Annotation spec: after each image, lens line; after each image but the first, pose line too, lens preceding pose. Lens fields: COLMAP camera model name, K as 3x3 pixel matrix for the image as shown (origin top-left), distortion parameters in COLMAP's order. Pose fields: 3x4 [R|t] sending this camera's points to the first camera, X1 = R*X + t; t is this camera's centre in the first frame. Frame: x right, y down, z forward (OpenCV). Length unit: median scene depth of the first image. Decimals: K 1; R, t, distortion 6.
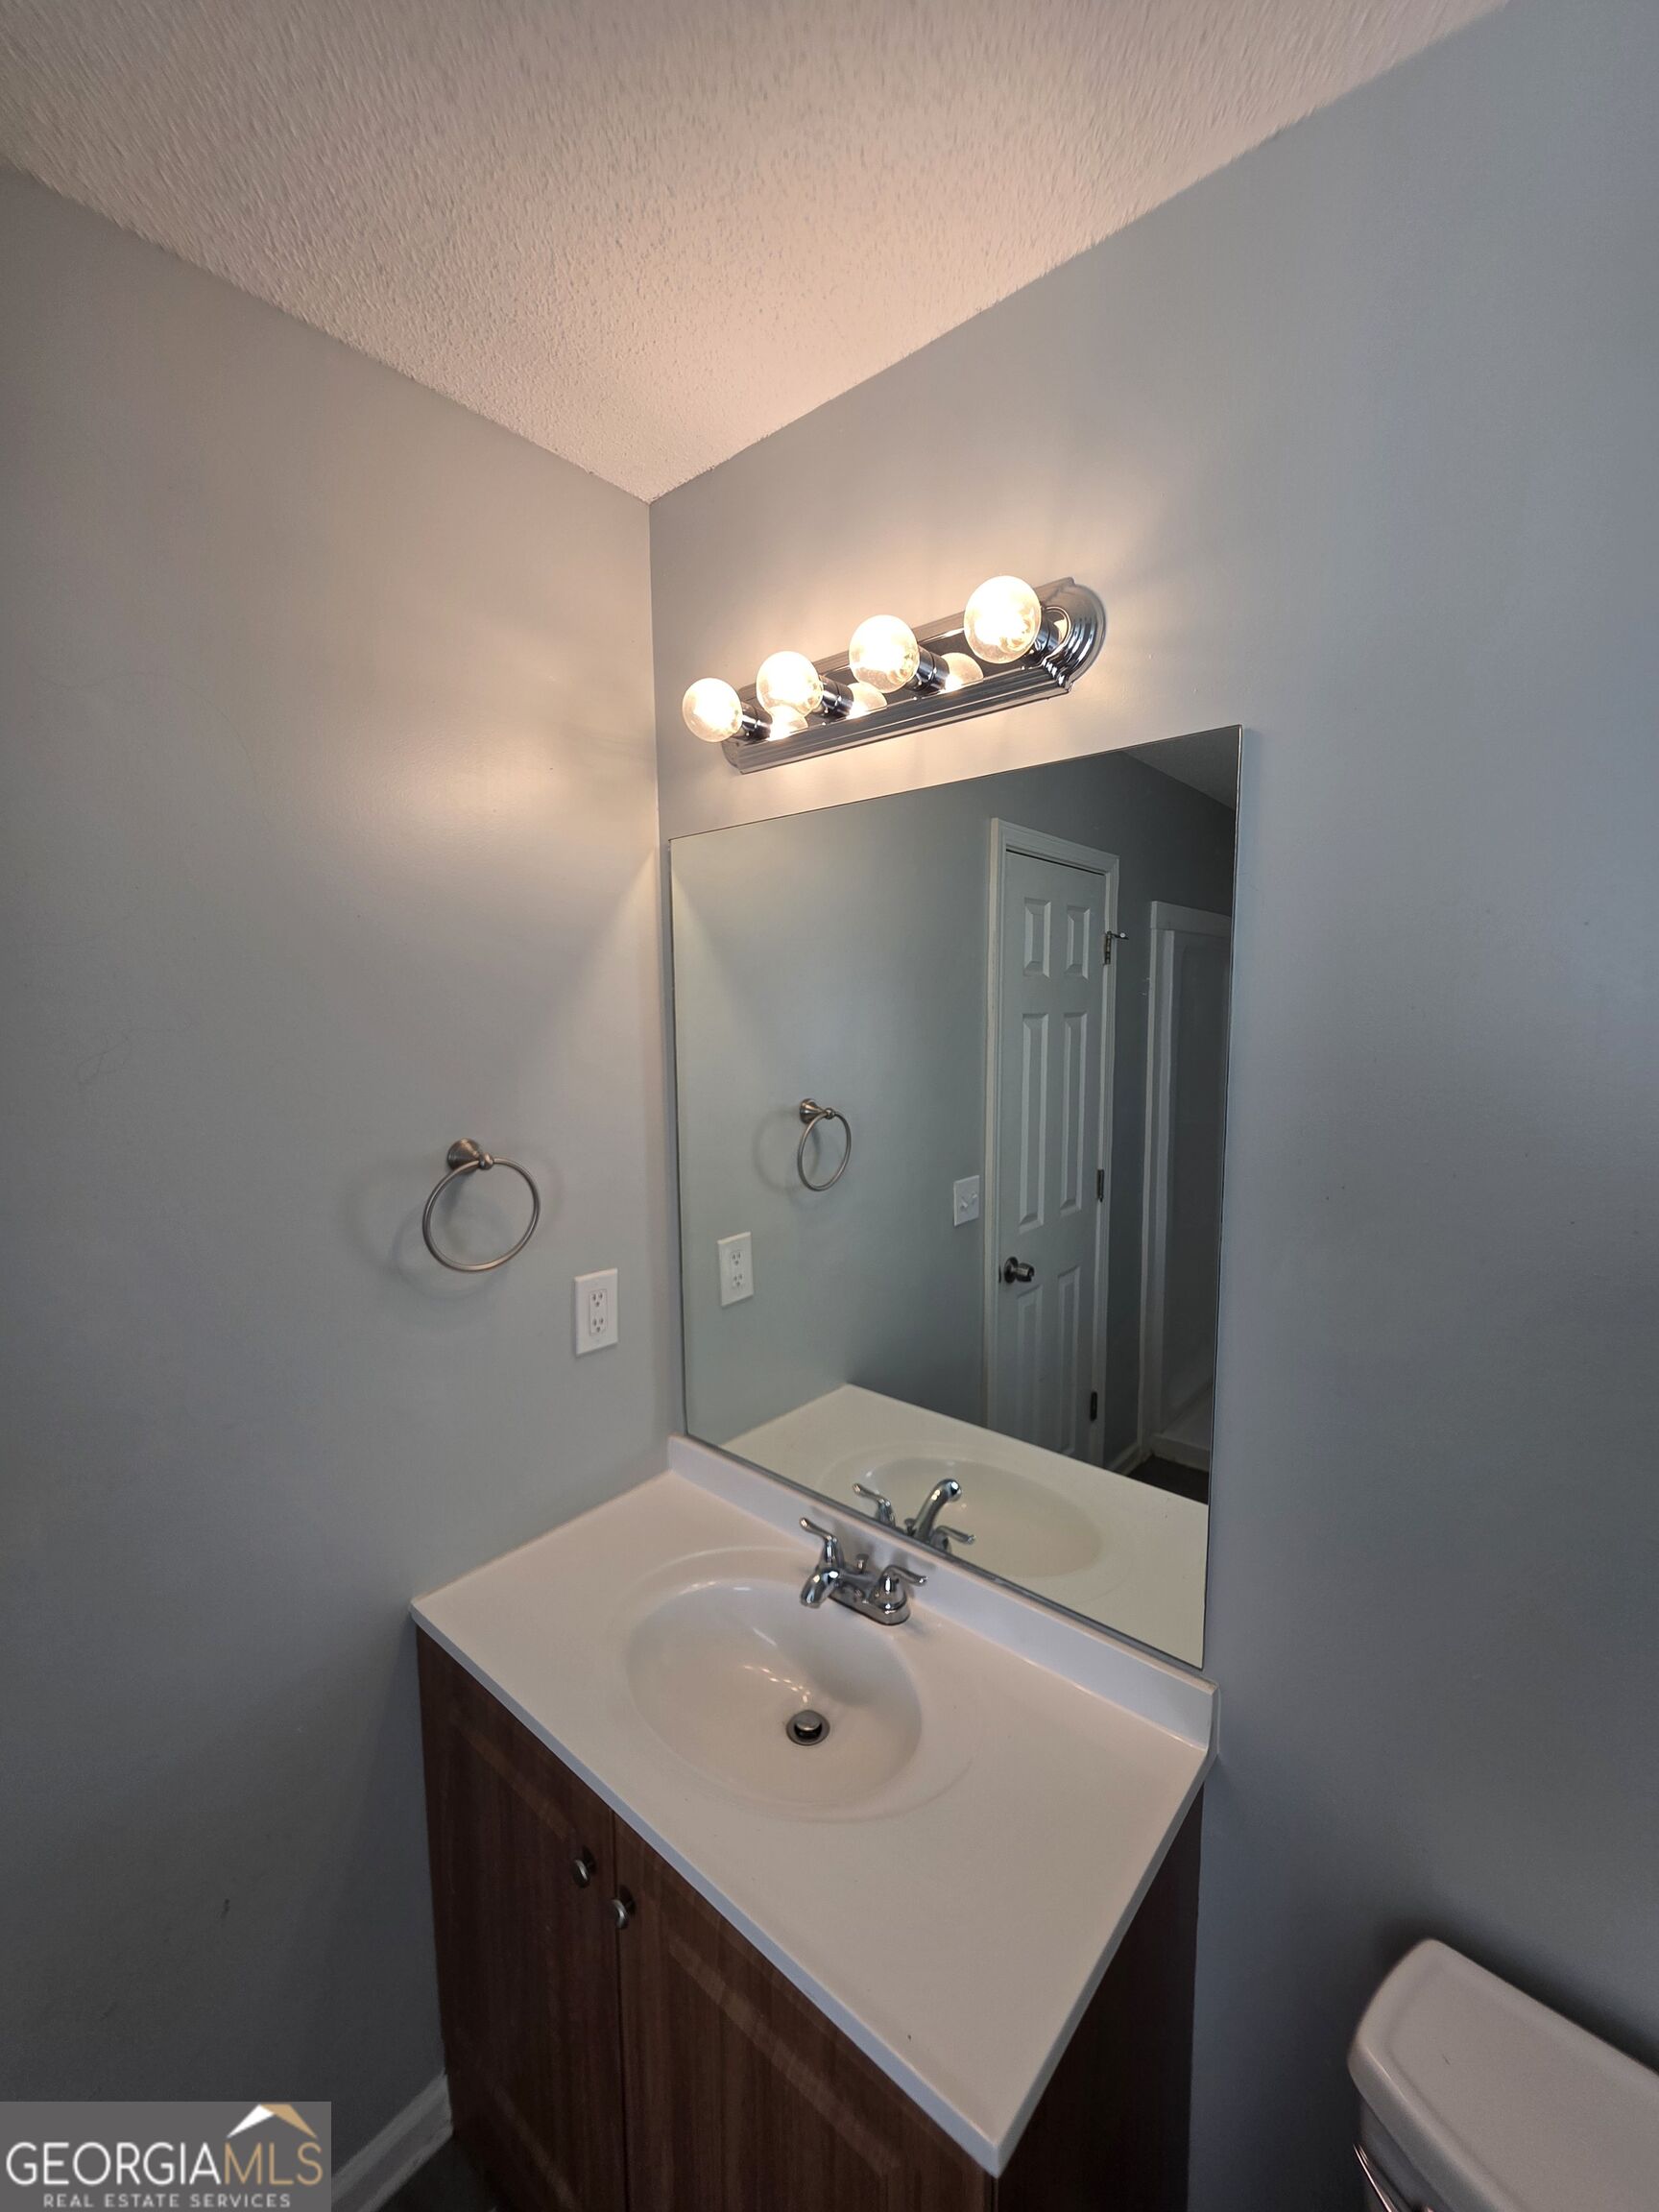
lens RADIAL K [[889.2, 0, 841.3], [0, 889.2, 1113.6], [0, 0, 1]] dist [0.009667, -0.003096]
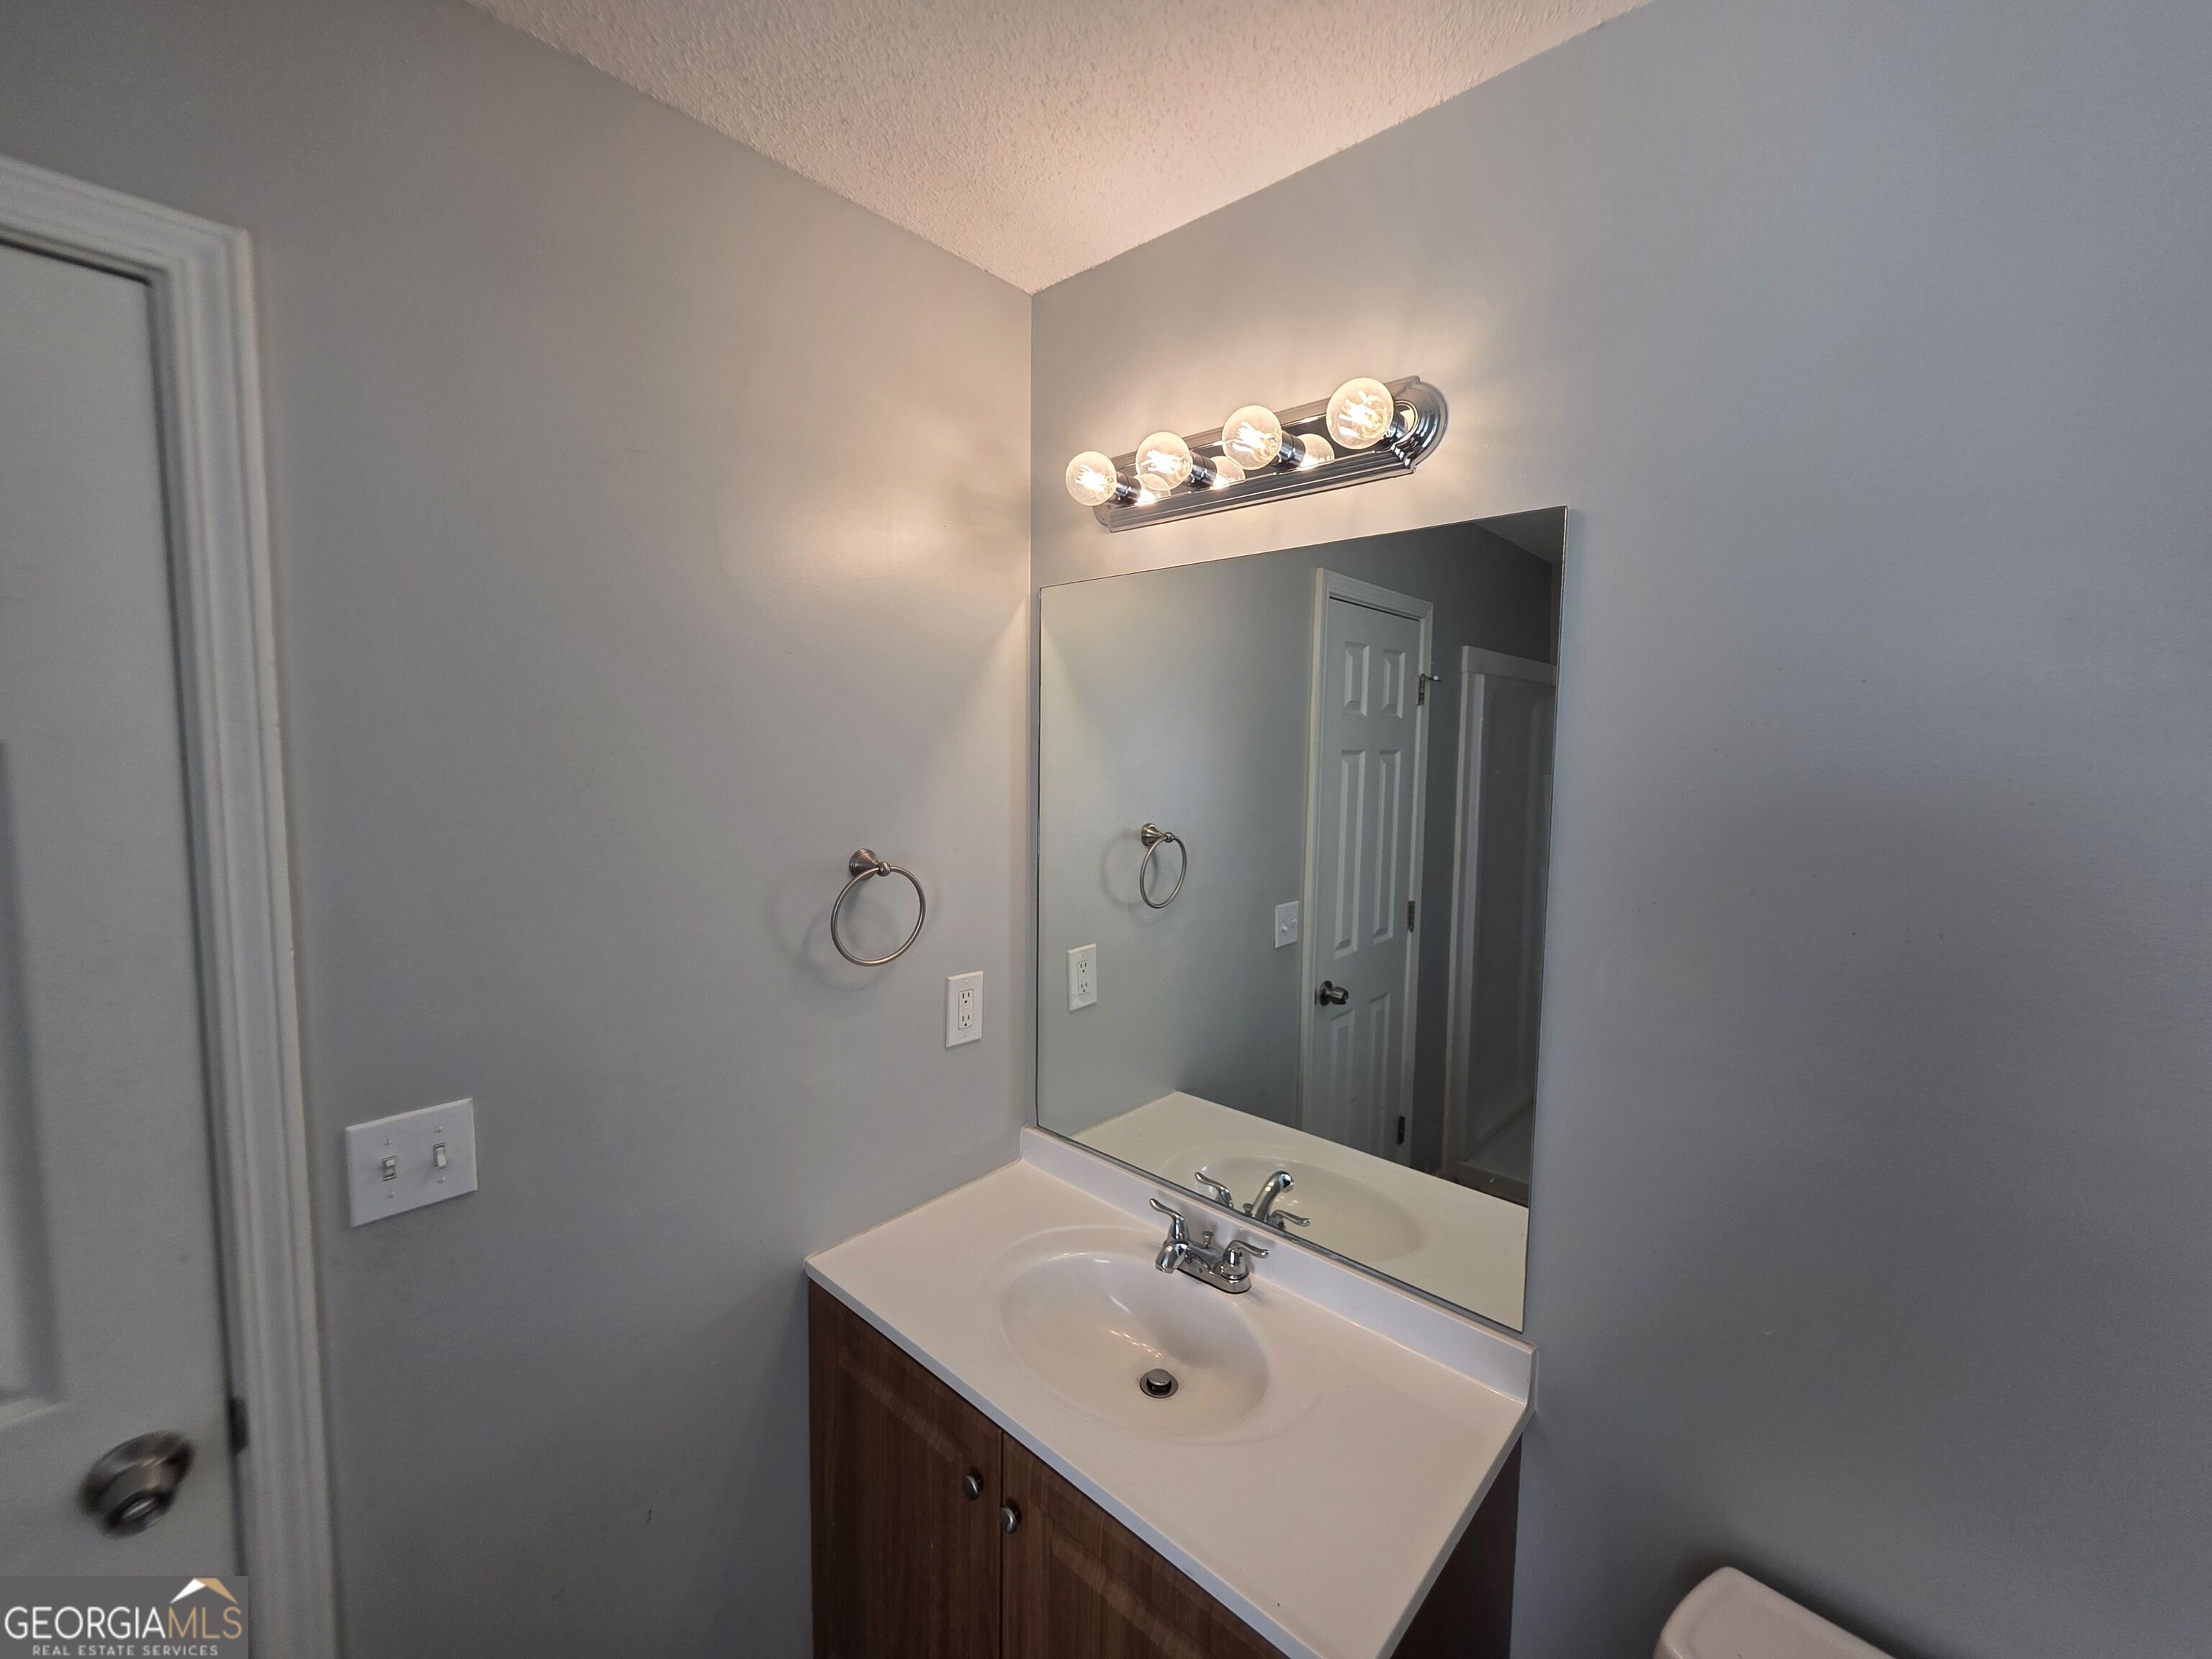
lens RADIAL K [[889.2, 0, 1108.9], [0, 889.2, 821.1], [0, 0, 1]] dist [0.009667, -0.003096]
pose [[0.999314, 0.022583, -0.029358, -0.079690], [-0.023452, 0.999287, -0.029585, 0.020223], [0.028669, 0.030253, 0.999131, -0.129619]]
